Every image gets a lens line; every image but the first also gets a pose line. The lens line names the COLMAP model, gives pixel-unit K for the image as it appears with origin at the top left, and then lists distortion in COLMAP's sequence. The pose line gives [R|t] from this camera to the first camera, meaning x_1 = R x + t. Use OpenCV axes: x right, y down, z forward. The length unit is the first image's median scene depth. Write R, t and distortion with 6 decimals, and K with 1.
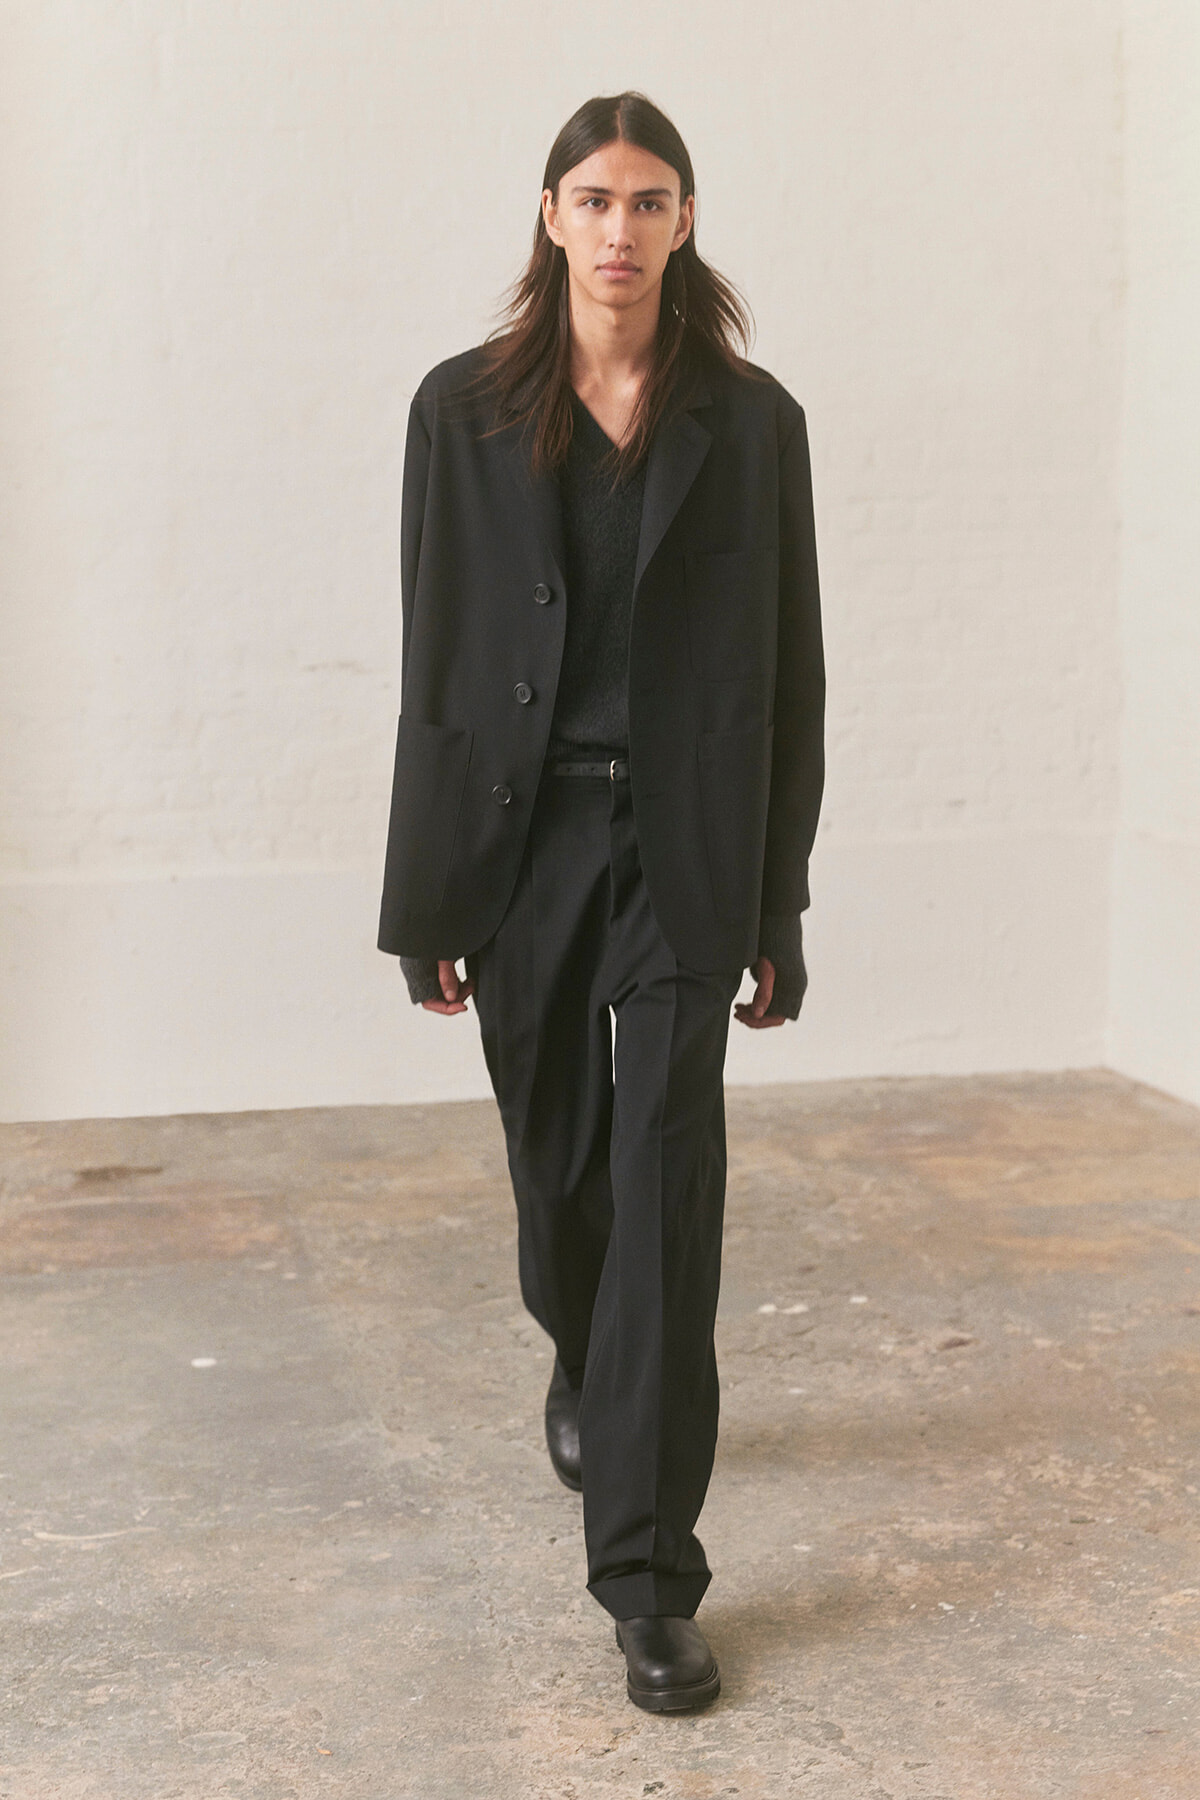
lens RADIAL K [[2988.5, 0, 600.0], [0, 2988.5, 900.0], [0, 0, 1]] dist [0.024338, -0.074672]
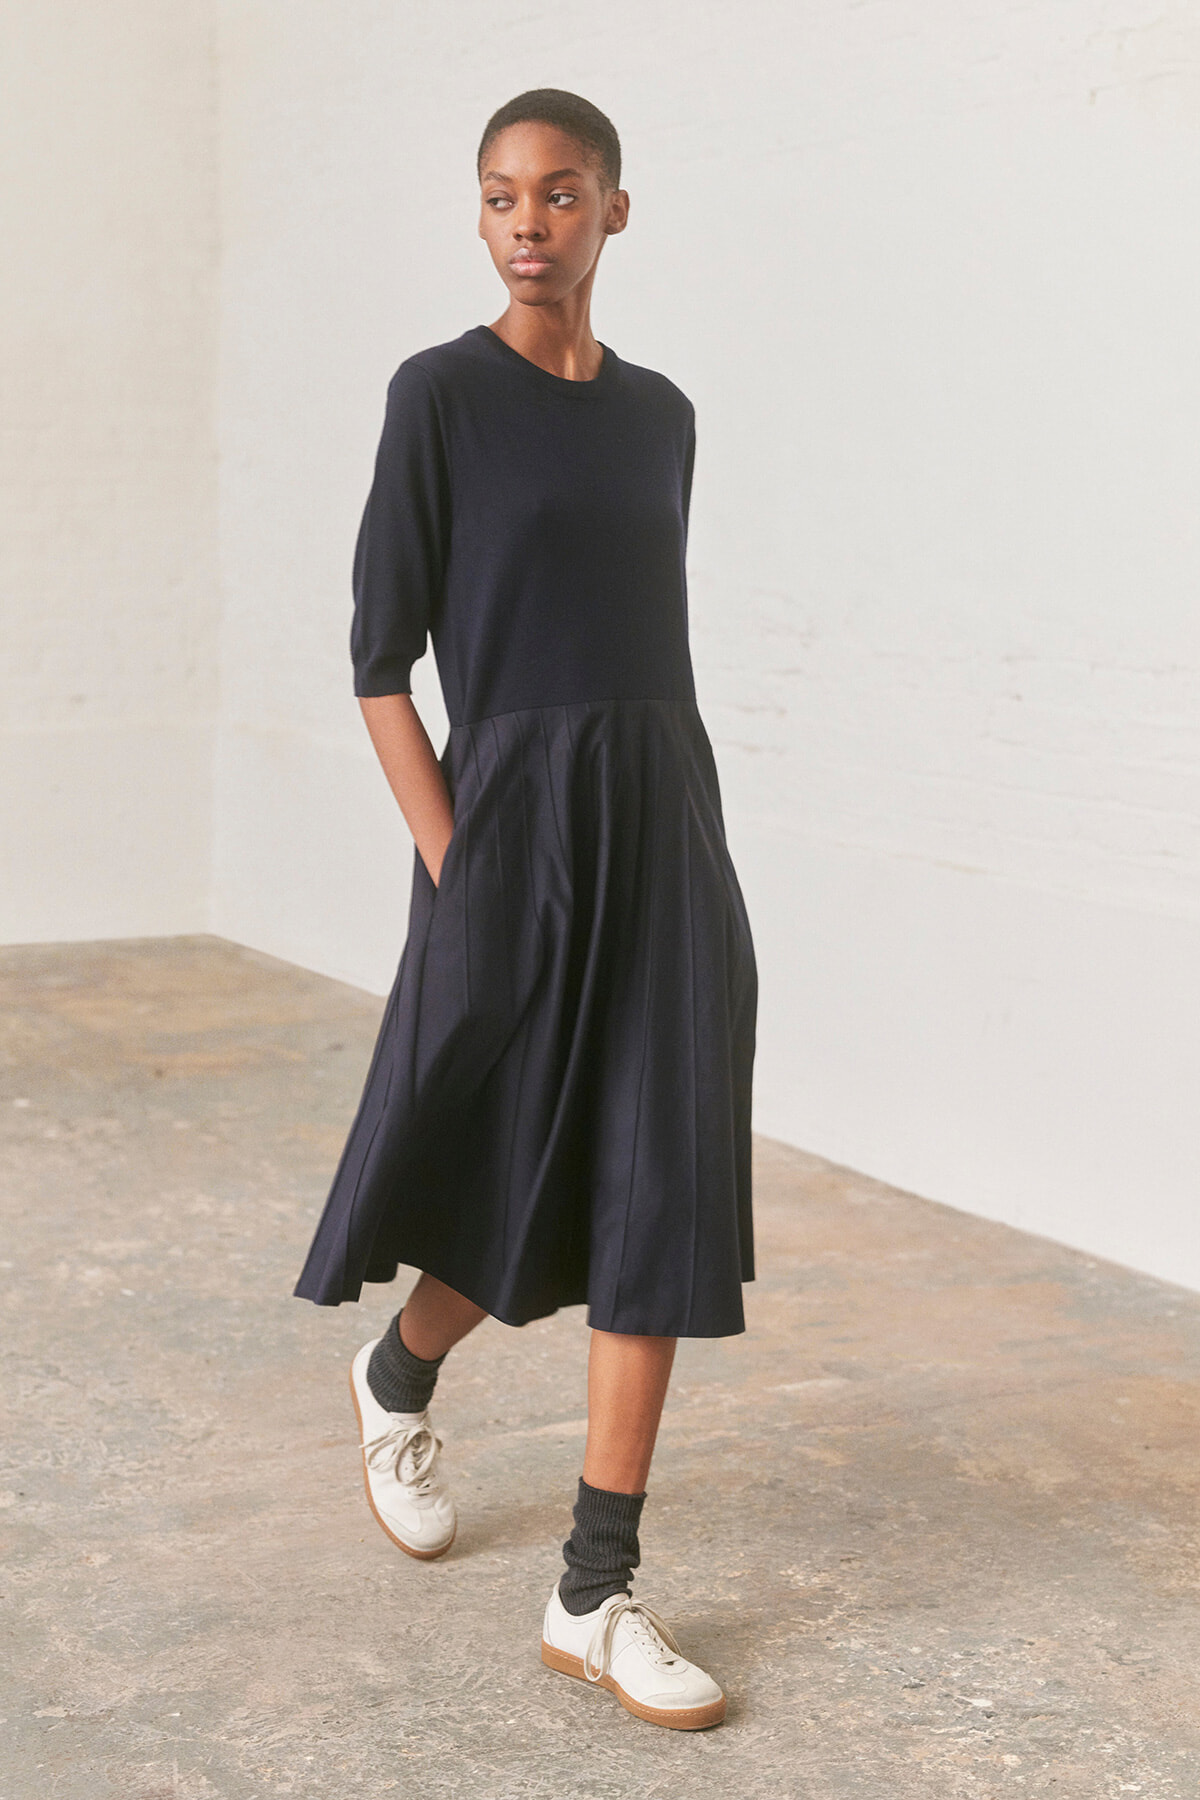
lens RADIAL K [[2947.9, 0, 600.0], [0, 2947.9, 934.1], [0, 0, 1]] dist [0.054015, -0.304009]
pose [[0.951352, -0.018434, 0.307554, -0.059420], [0.008864, 0.999433, 0.032486, 0.034449], [-0.307978, -0.028180, 0.950976, -0.196091]]
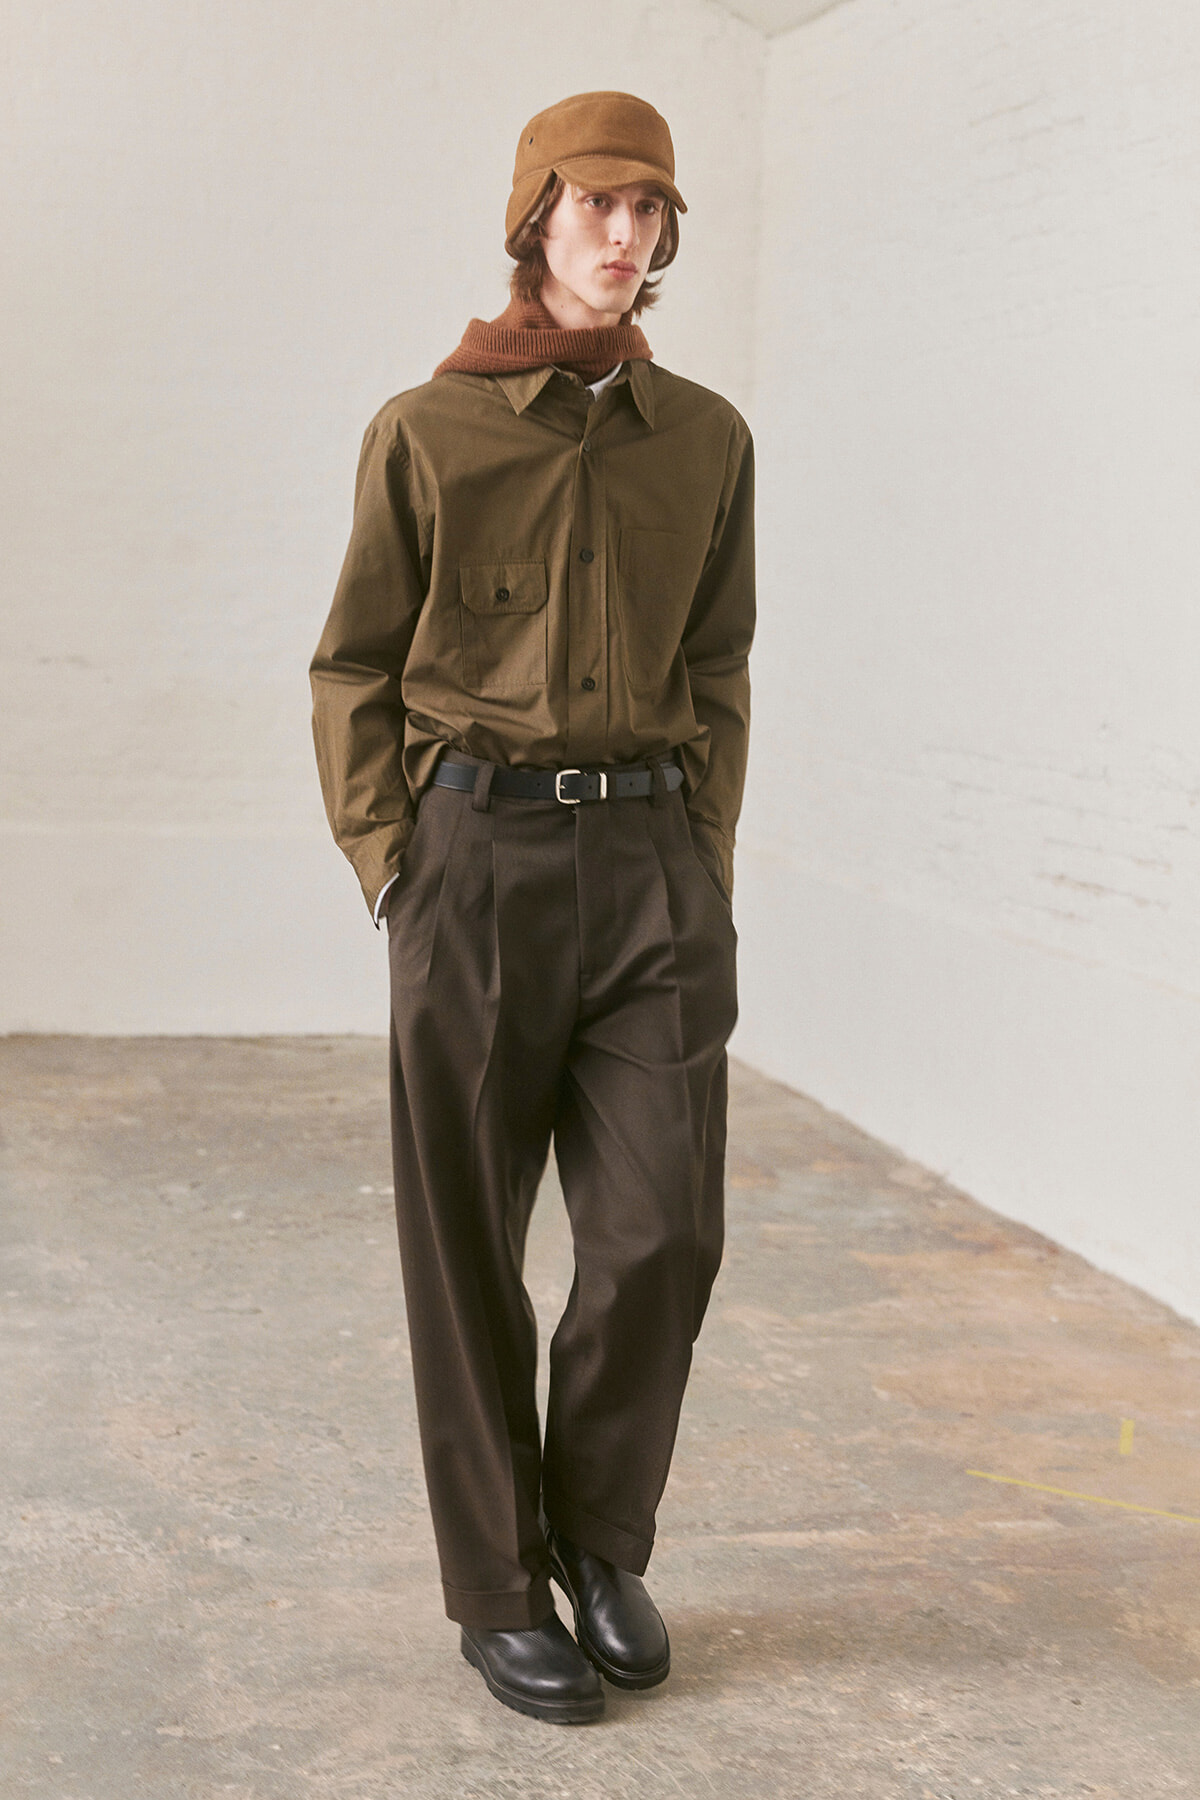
lens RADIAL K [[2947.9, 0, 600.0], [0, 2947.9, 934.1], [0, 0, 1]] dist [0.054015, -0.304009]
pose [[0.995108, 0.059090, 0.079170, 0.054168], [-0.059376, 0.998235, 0.001262, 0.023914], [-0.078956, -0.005957, 0.996860, -0.272116]]
